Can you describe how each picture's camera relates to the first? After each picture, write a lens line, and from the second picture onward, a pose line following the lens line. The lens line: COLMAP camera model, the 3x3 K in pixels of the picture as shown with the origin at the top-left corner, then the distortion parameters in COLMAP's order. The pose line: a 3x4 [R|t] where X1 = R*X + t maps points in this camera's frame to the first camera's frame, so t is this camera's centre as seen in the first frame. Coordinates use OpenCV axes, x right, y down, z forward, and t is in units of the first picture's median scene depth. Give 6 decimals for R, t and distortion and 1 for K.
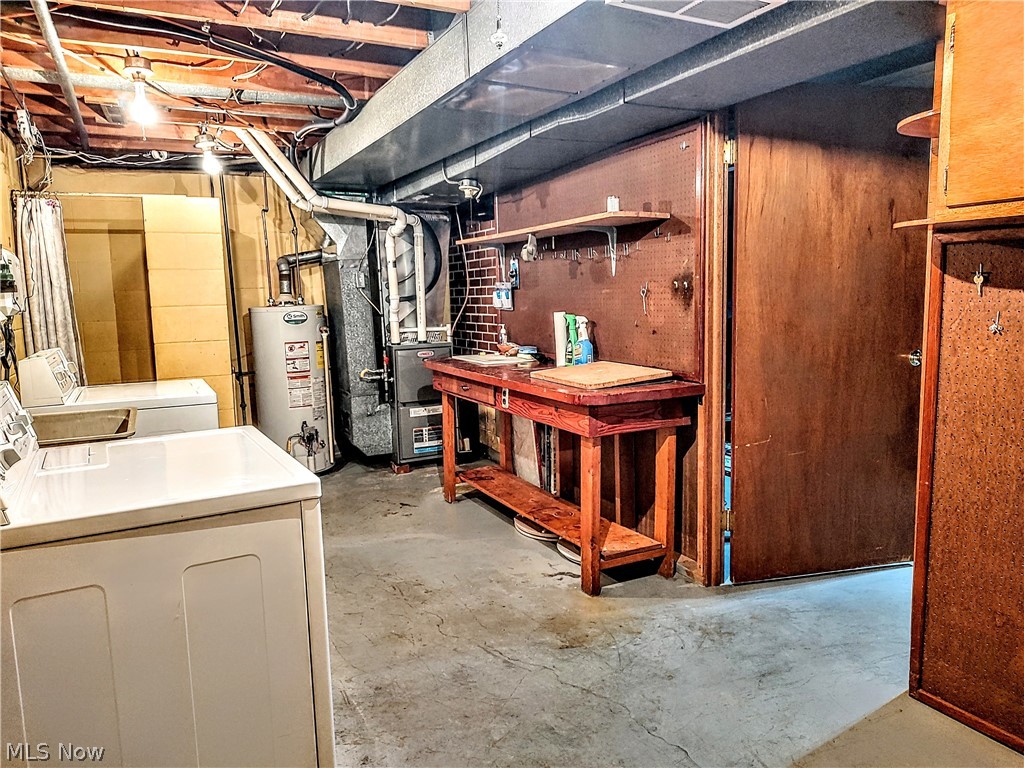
lens RADIAL K [[739.4, 0, 512.0], [0, 739.4, 384.0], [0, 0, 1]] dist [0.021103, -0.038190]
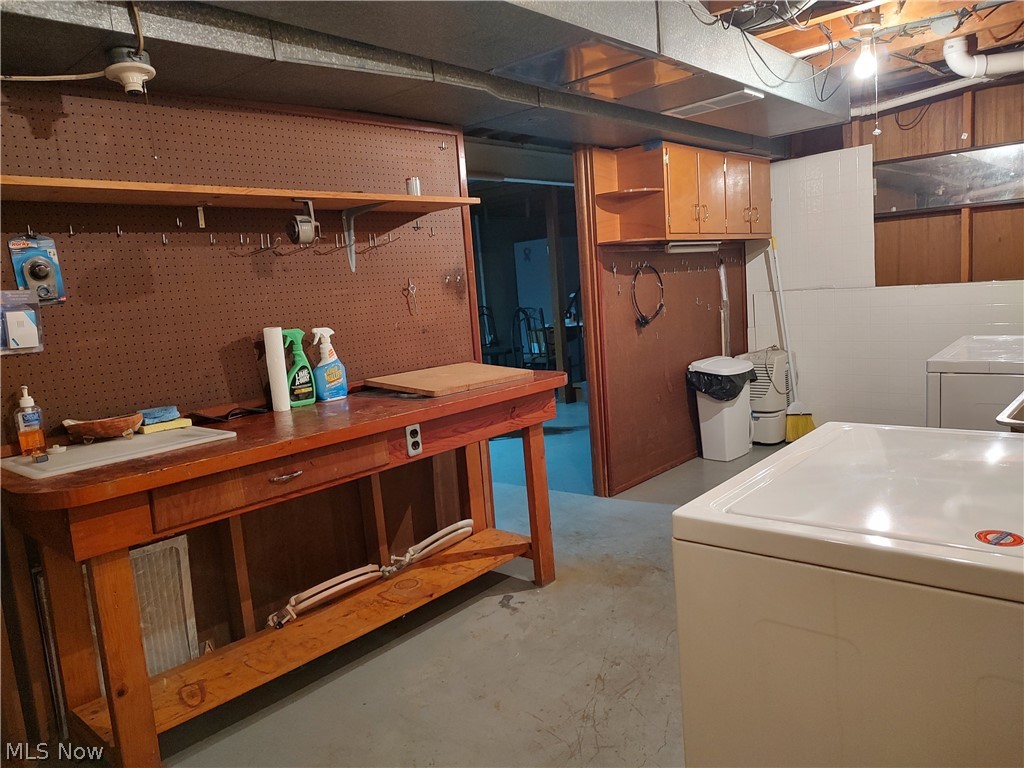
lens RADIAL K [[739.4, 0, 512.0], [0, 739.4, 384.0], [0, 0, 1]] dist [0.021103, -0.038190]
pose [[-0.380365, -0.068319, 0.922310, -0.732476], [0.200531, 0.967450, 0.154363, -0.129364], [-0.902835, 0.243665, -0.354284, 1.263492]]
